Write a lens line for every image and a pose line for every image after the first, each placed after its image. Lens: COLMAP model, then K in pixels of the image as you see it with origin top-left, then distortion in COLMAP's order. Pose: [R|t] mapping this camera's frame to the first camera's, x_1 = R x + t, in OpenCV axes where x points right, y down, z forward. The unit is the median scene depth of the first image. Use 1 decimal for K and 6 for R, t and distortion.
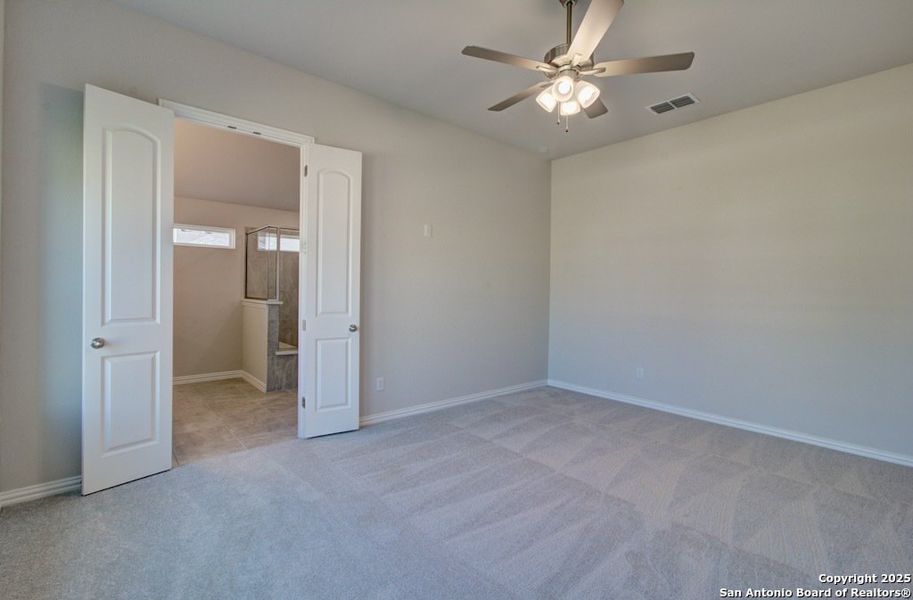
lens RADIAL K [[419.8, 0, 460.8], [0, 419.8, 300.7], [0, 0, 1]] dist [-0.013045, -0.000601]
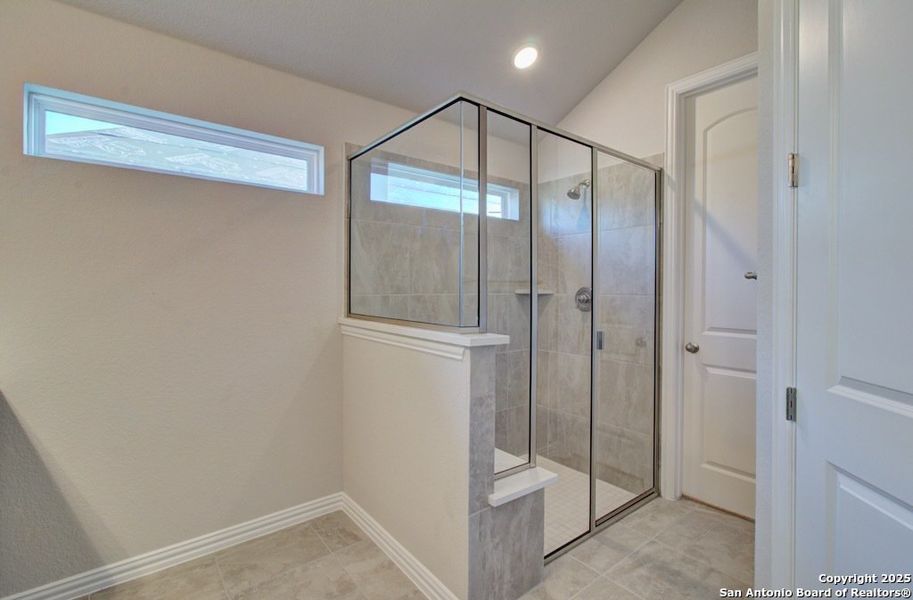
lens RADIAL K [[419.8, 0, 454.3], [0, 419.8, 299.8], [0, 0, 1]] dist [-0.013045, -0.000601]
pose [[0.998928, -0.009129, -0.045387, -0.397600], [0.009330, 0.999948, 0.004232, -0.023293], [0.045346, -0.004651, 0.998961, 0.602167]]
